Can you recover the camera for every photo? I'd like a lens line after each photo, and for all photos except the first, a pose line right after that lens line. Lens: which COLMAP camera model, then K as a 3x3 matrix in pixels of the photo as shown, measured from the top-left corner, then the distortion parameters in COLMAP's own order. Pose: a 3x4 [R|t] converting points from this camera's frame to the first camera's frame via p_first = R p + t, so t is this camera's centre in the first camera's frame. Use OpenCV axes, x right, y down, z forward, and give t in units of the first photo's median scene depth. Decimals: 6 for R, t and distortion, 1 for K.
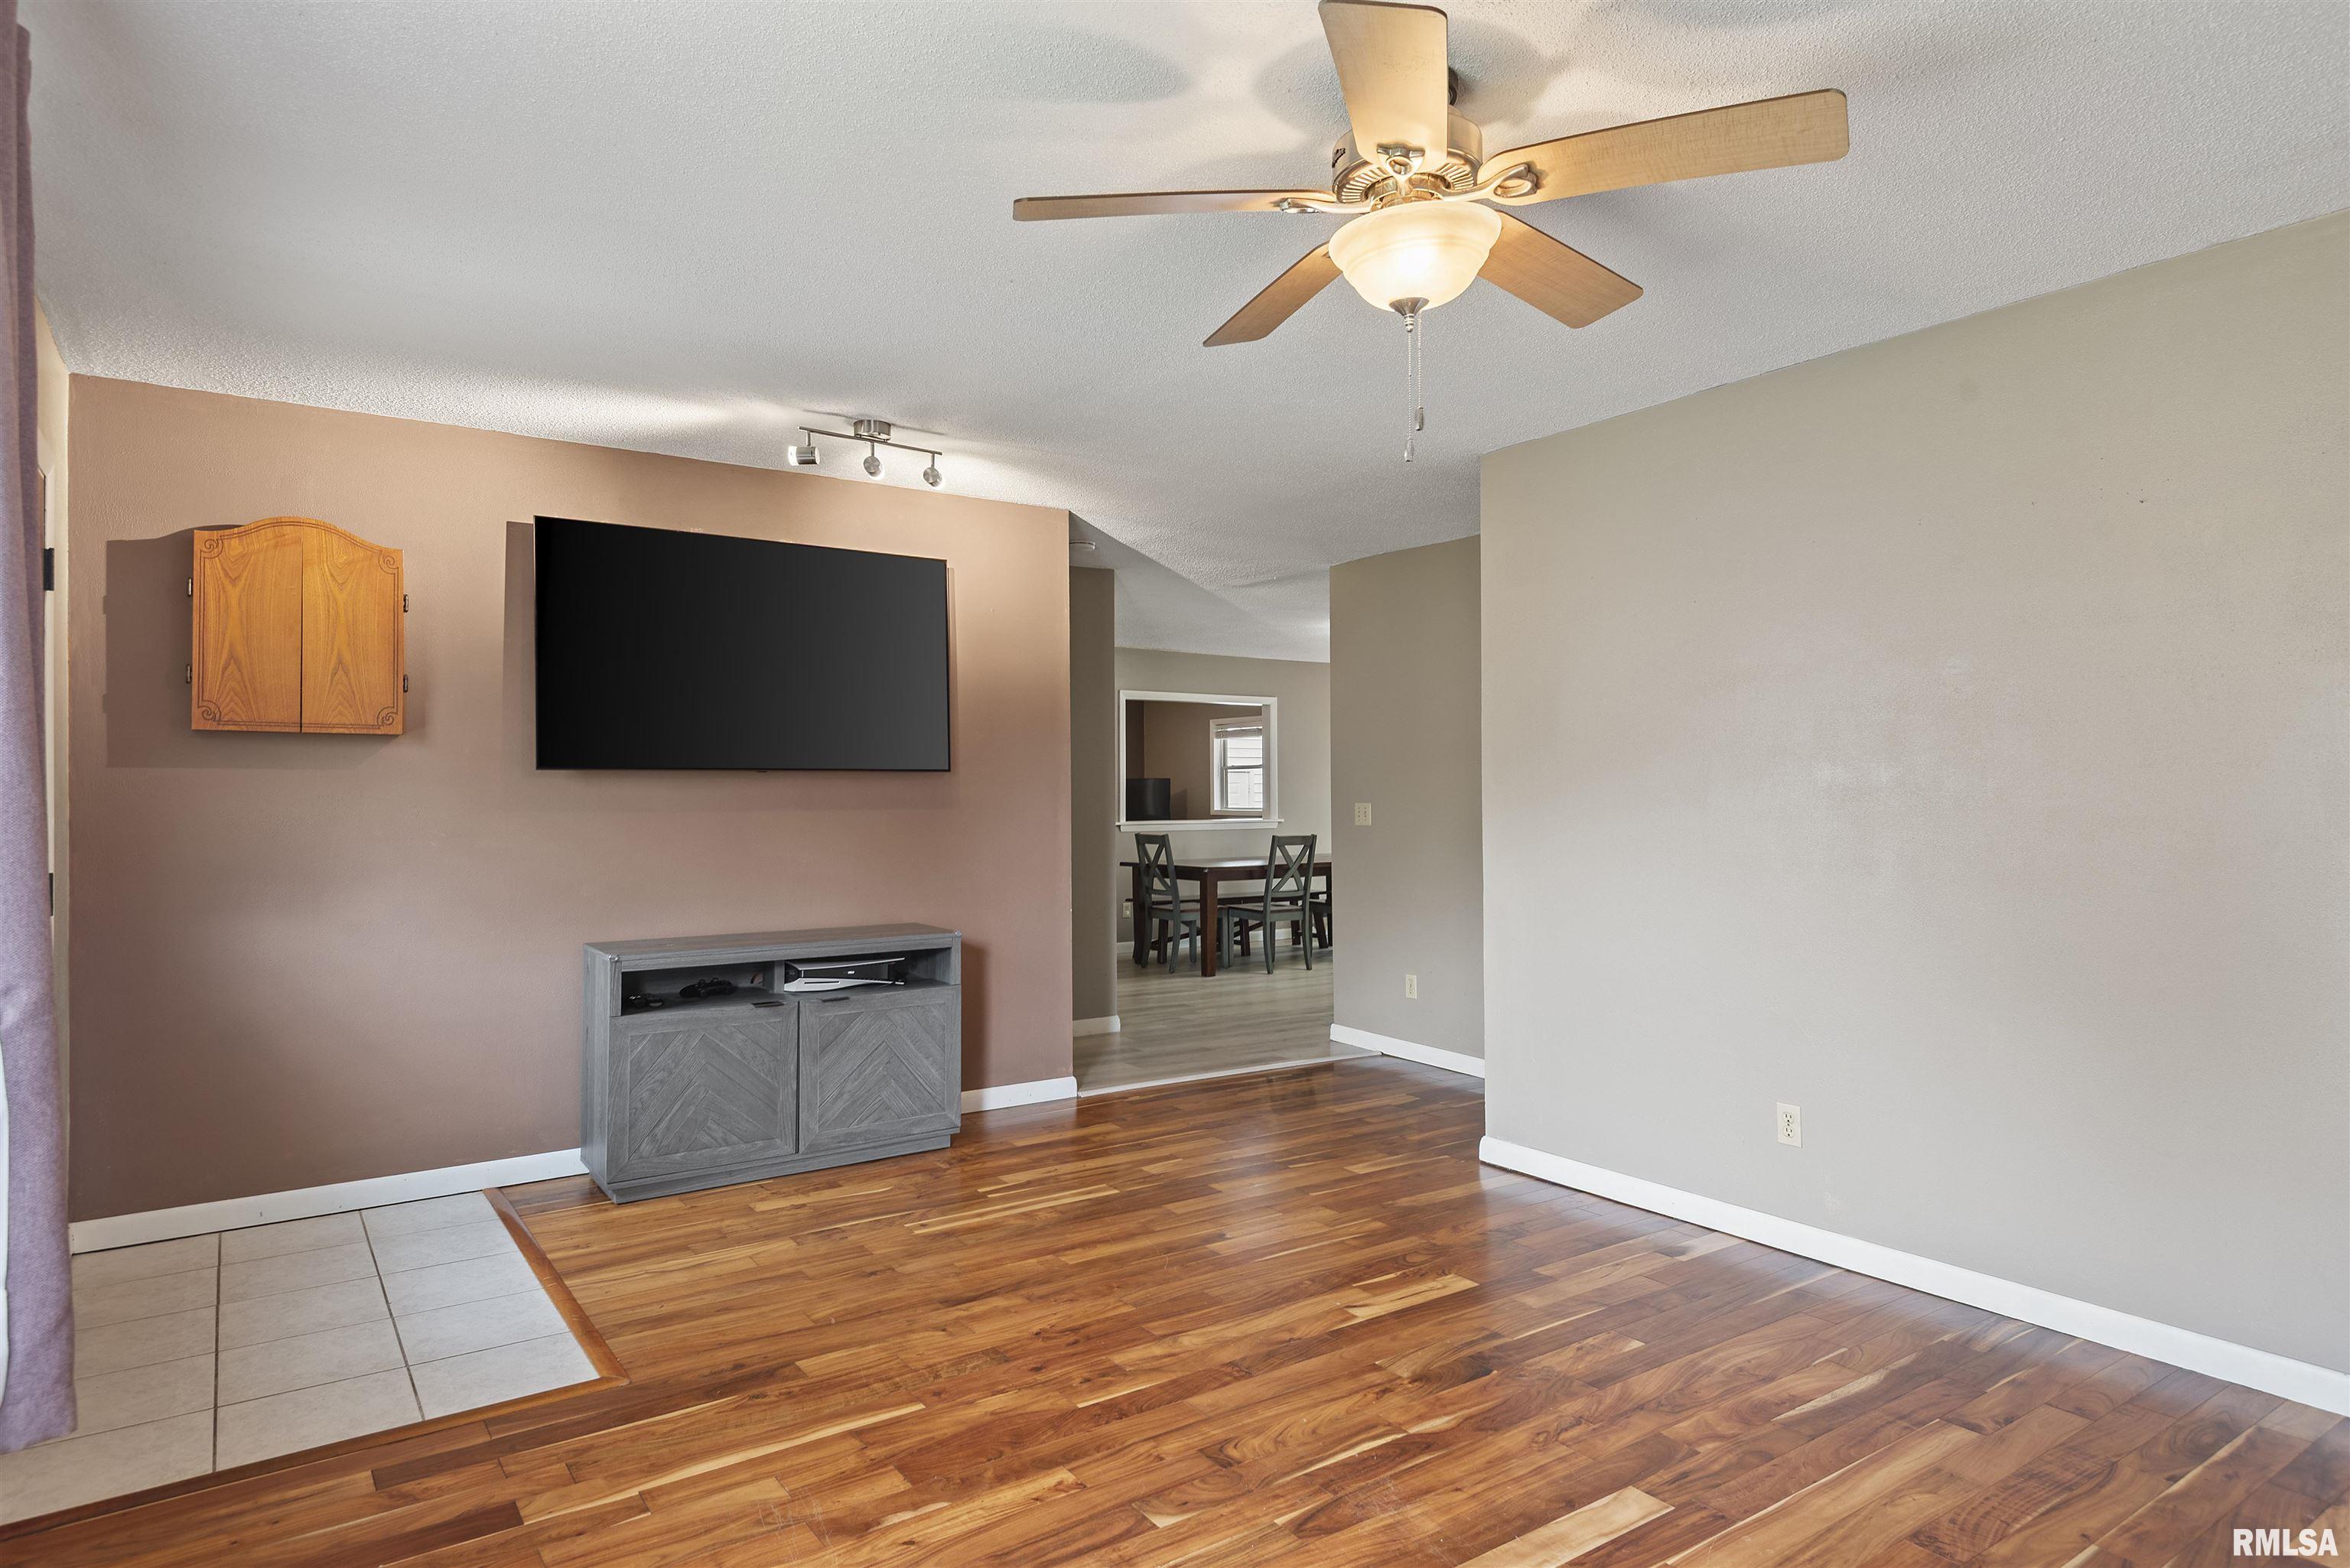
lens RADIAL K [[1330.5, 0, 1172.6], [0, 1330.5, 779.8], [0, 0, 1]] dist [0.041888, -0.026415]
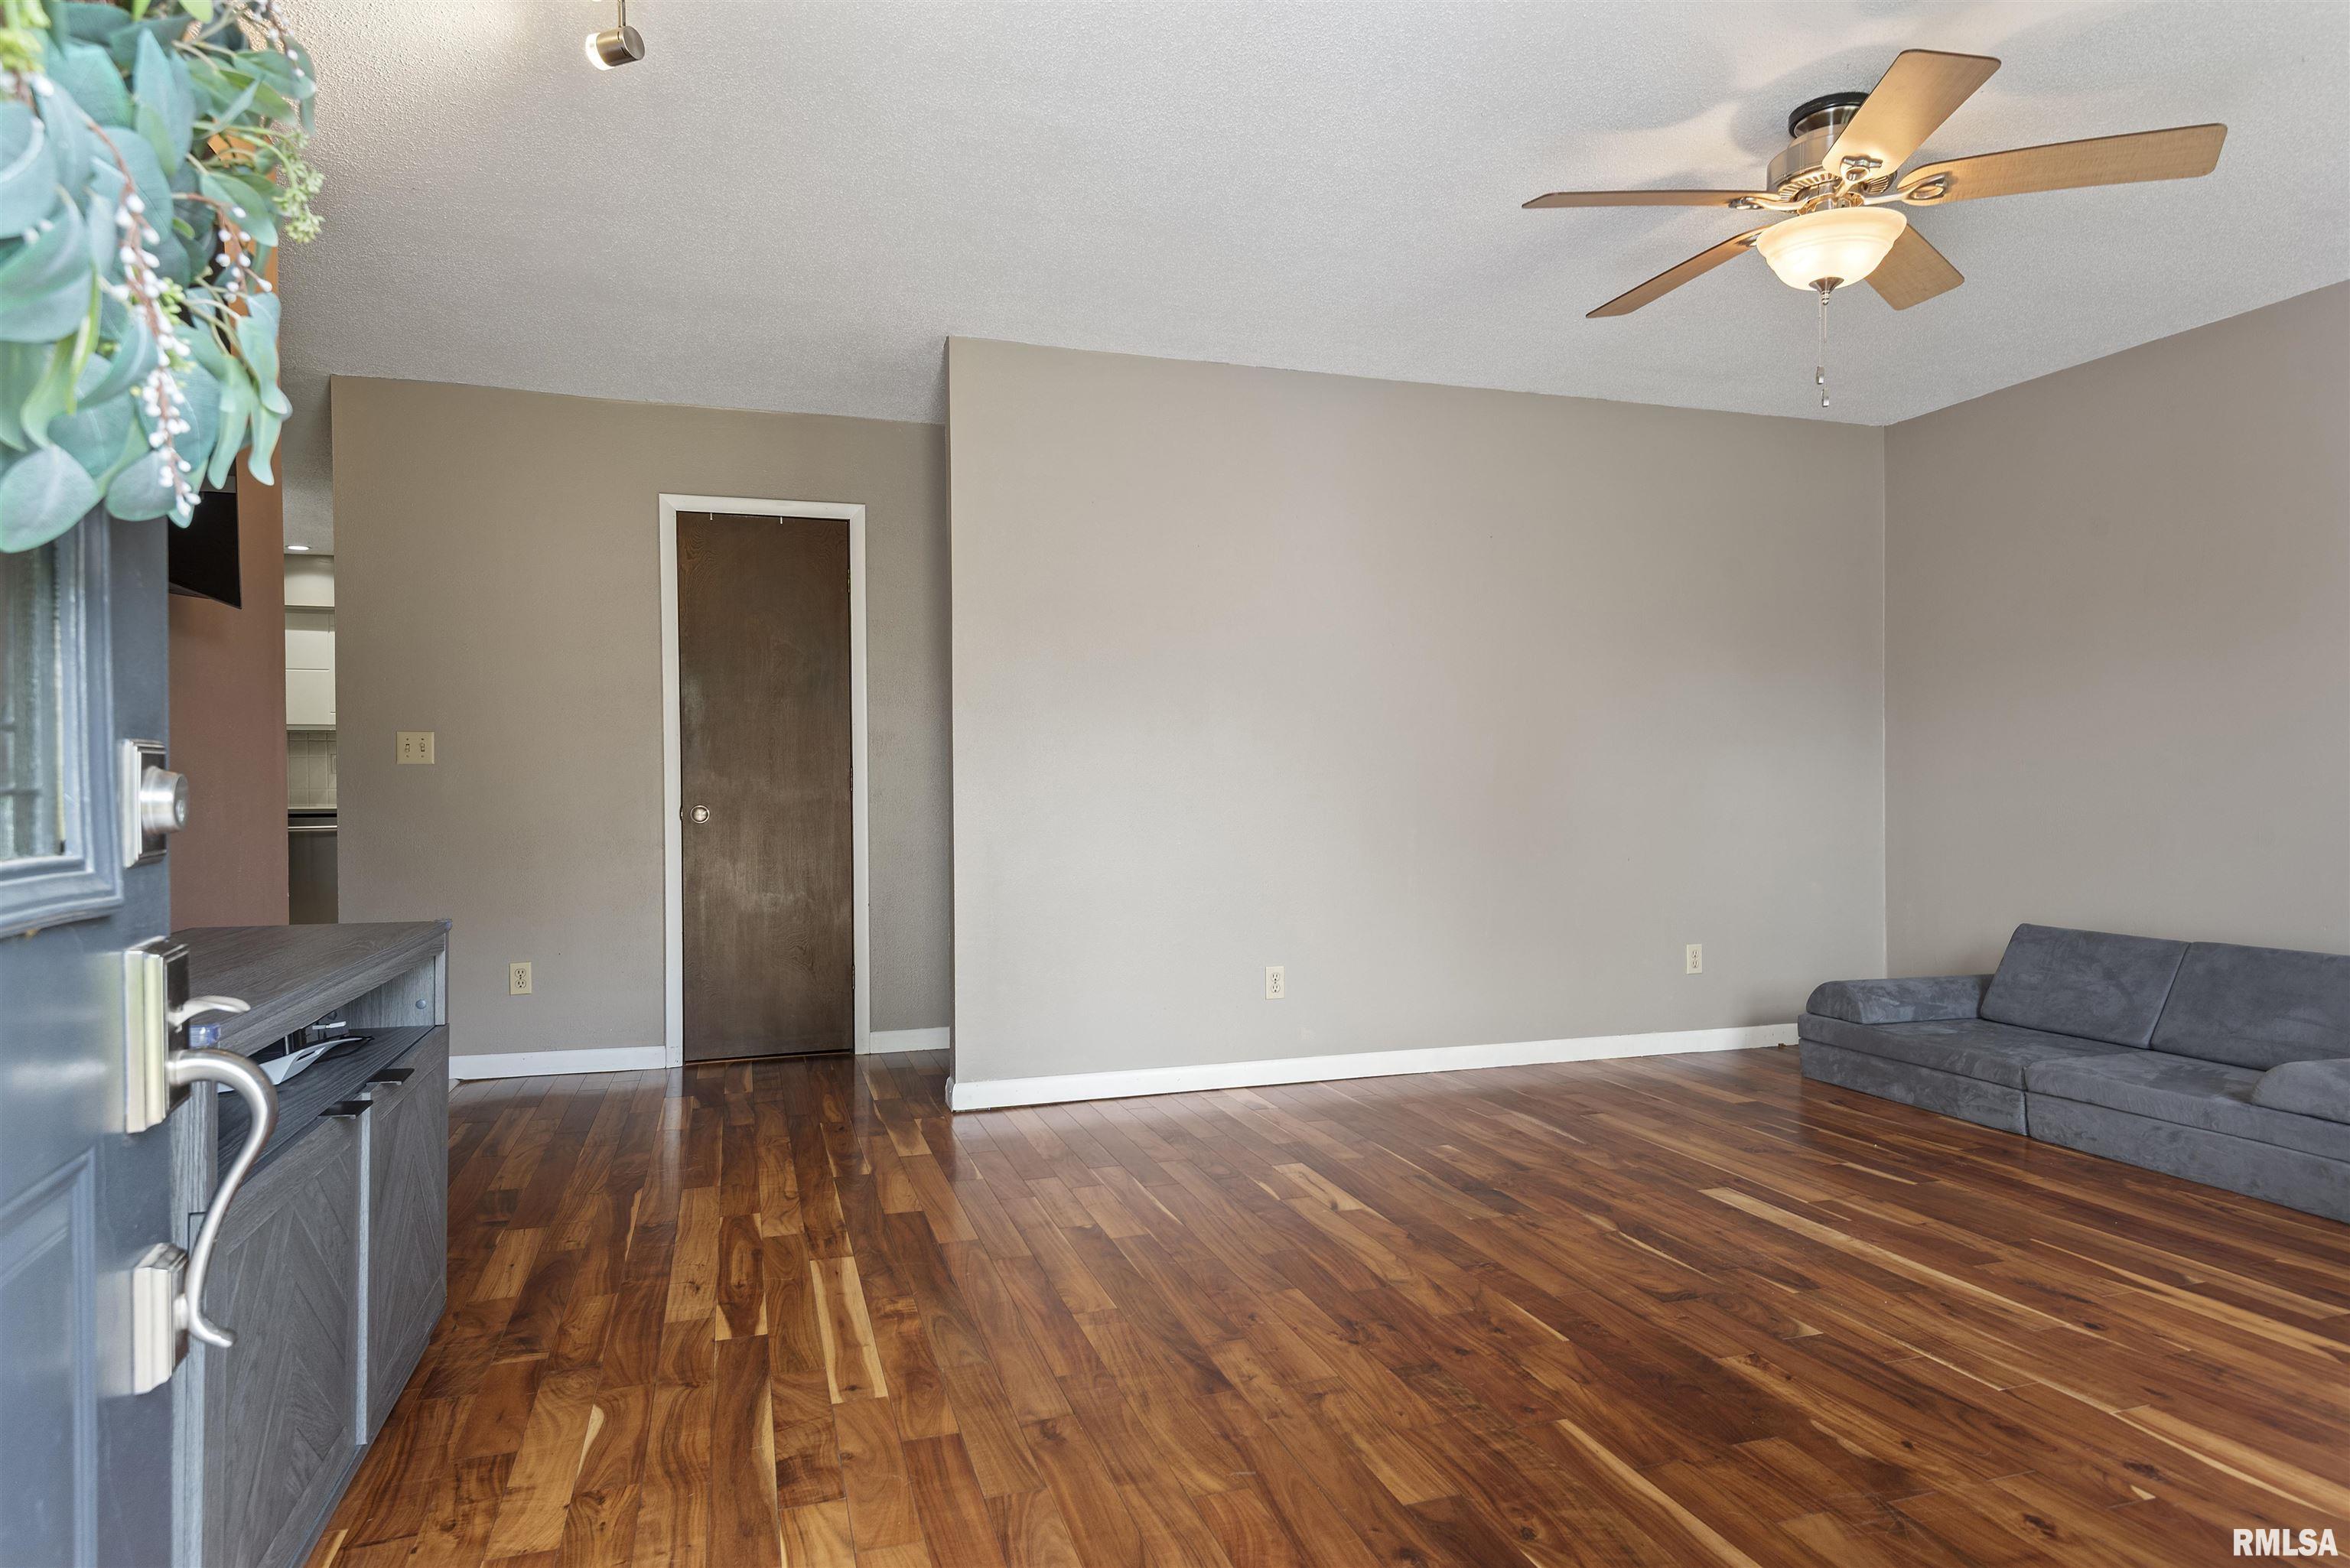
lens RADIAL K [[1330.5, 0, 1172.6], [0, 1330.5, 779.8], [0, 0, 1]] dist [0.041888, -0.026415]
pose [[0.281111, 0.007315, 0.959647, -0.712548], [-0.006904, 0.999960, -0.005600, 0.076098], [-0.959650, -0.005051, 0.281150, 0.720201]]
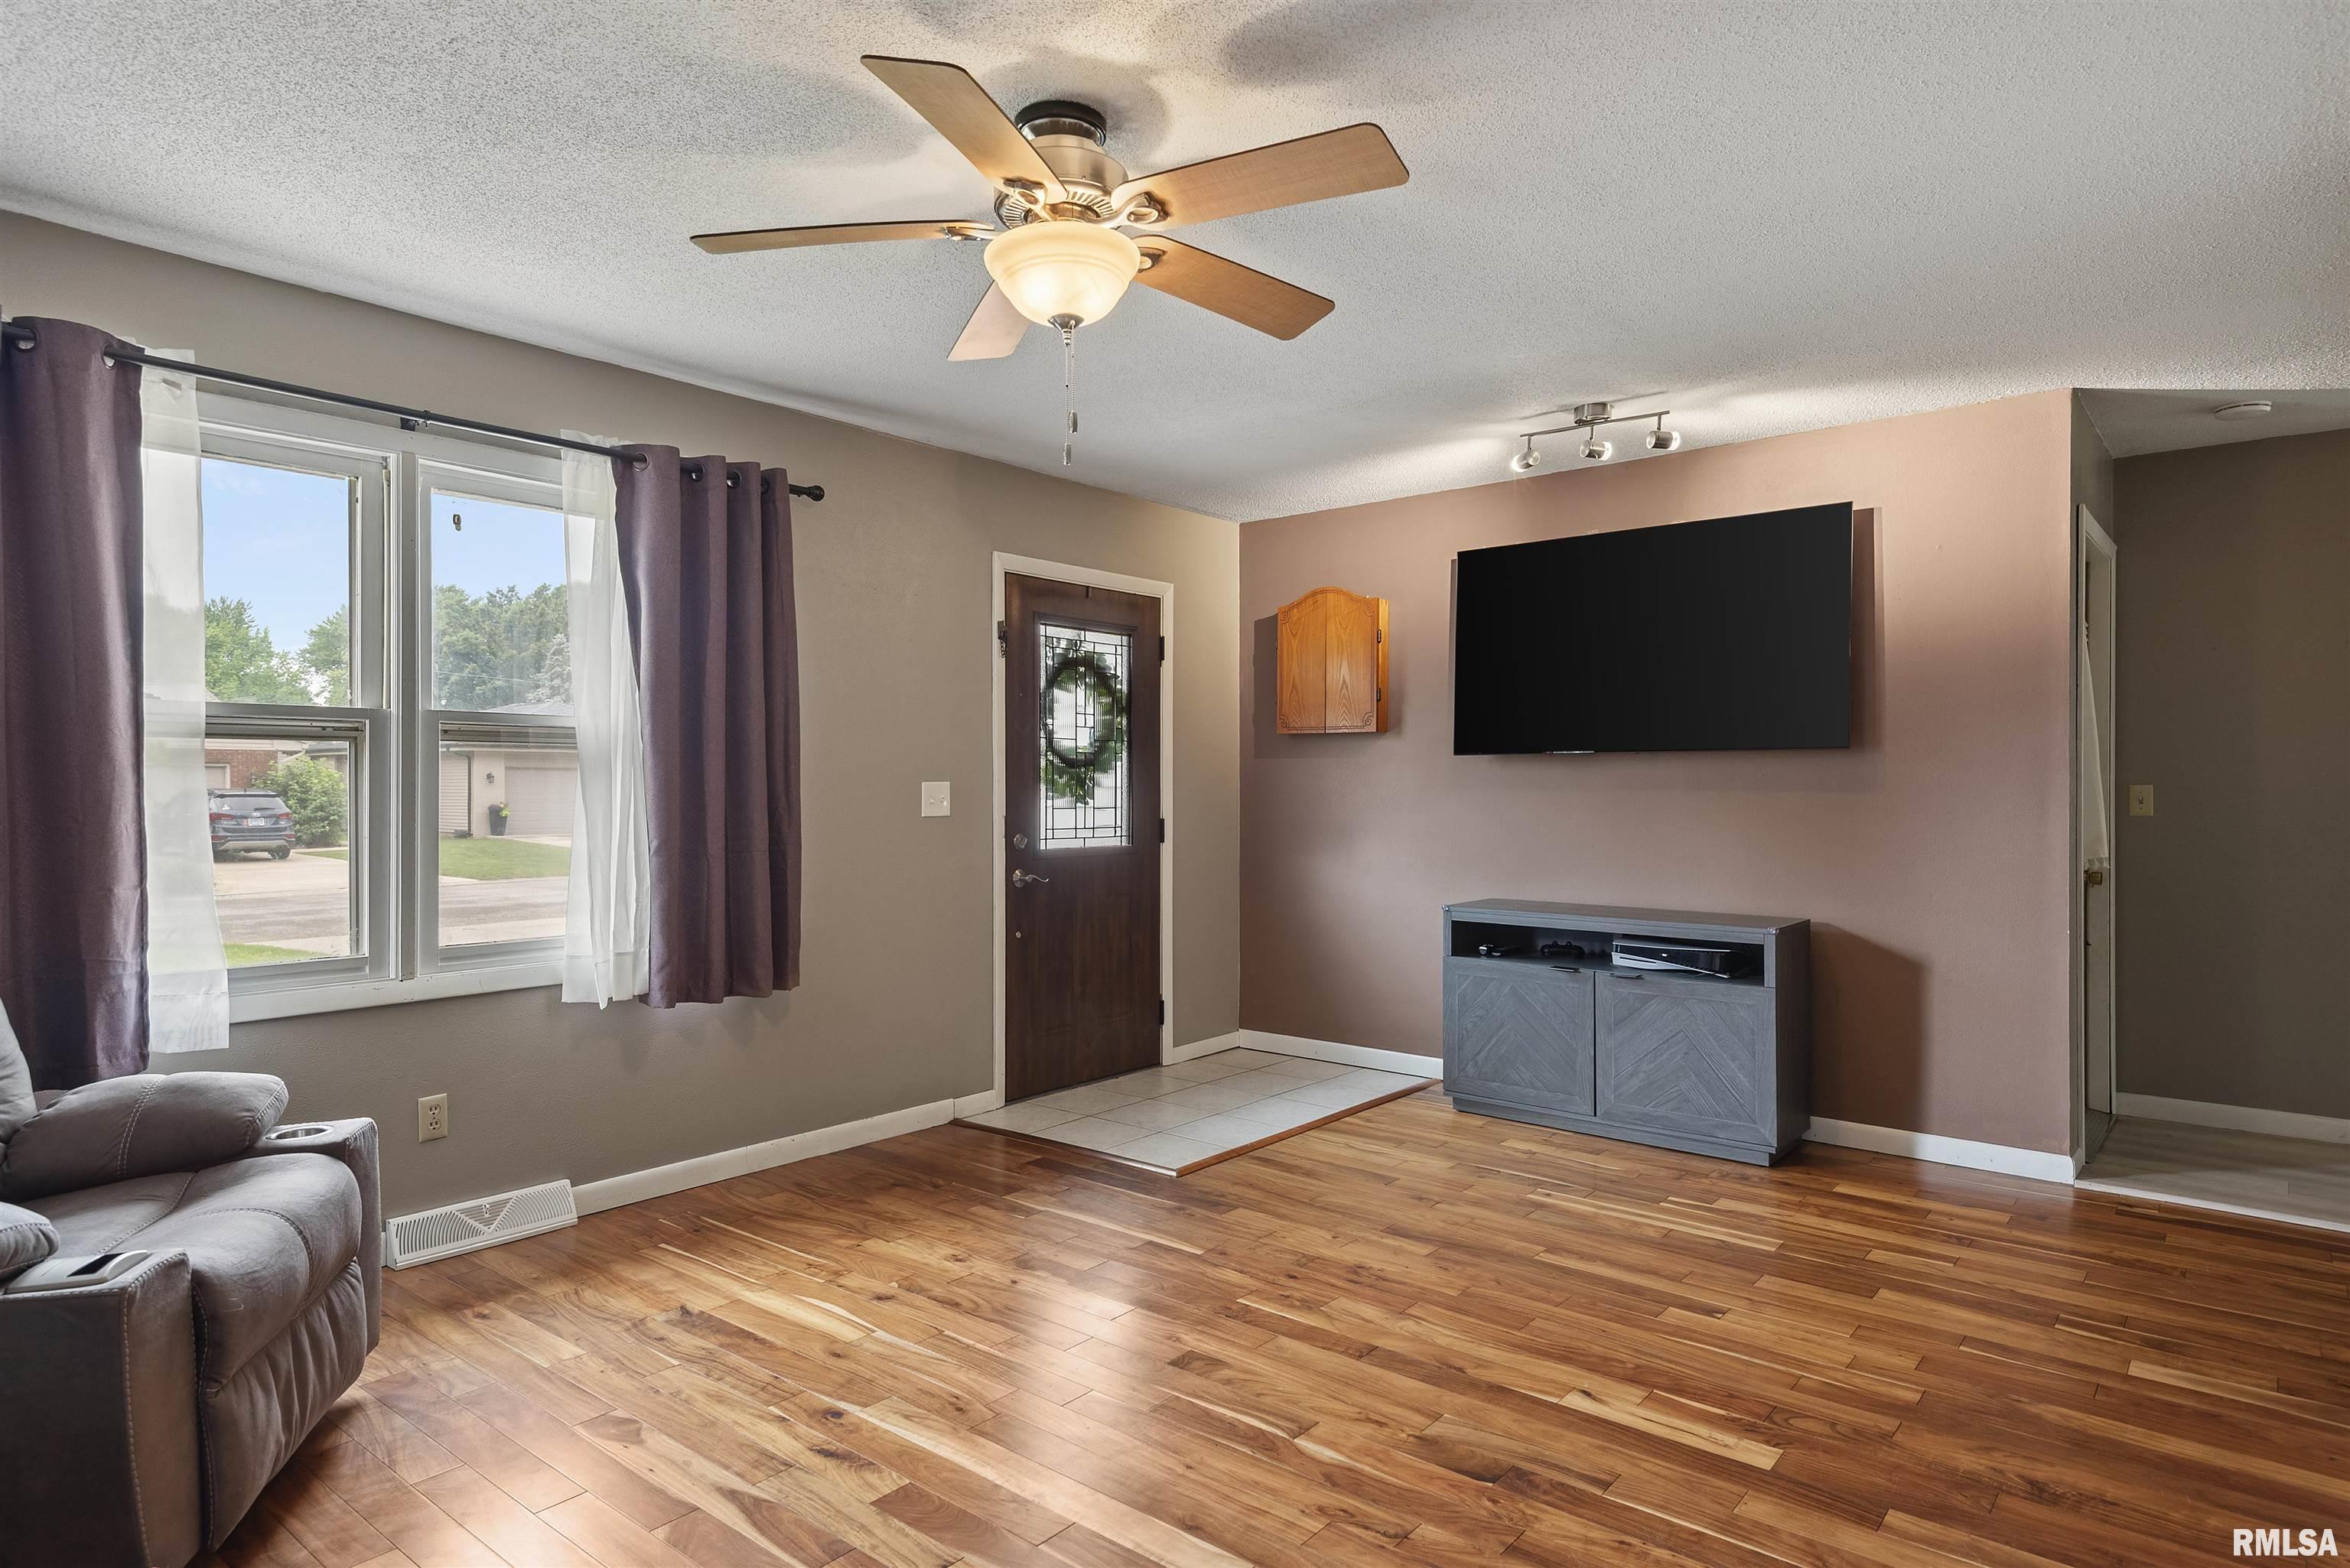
lens RADIAL K [[1330.5, 0, 1172.6], [0, 1330.5, 779.8], [0, 0, 1]] dist [0.041888, -0.026415]
pose [[0.264606, -0.000128, -0.964357, 0.735417], [0.006252, 0.999979, 0.001583, 0.013182], [0.964336, -0.006448, 0.264601, 0.462671]]
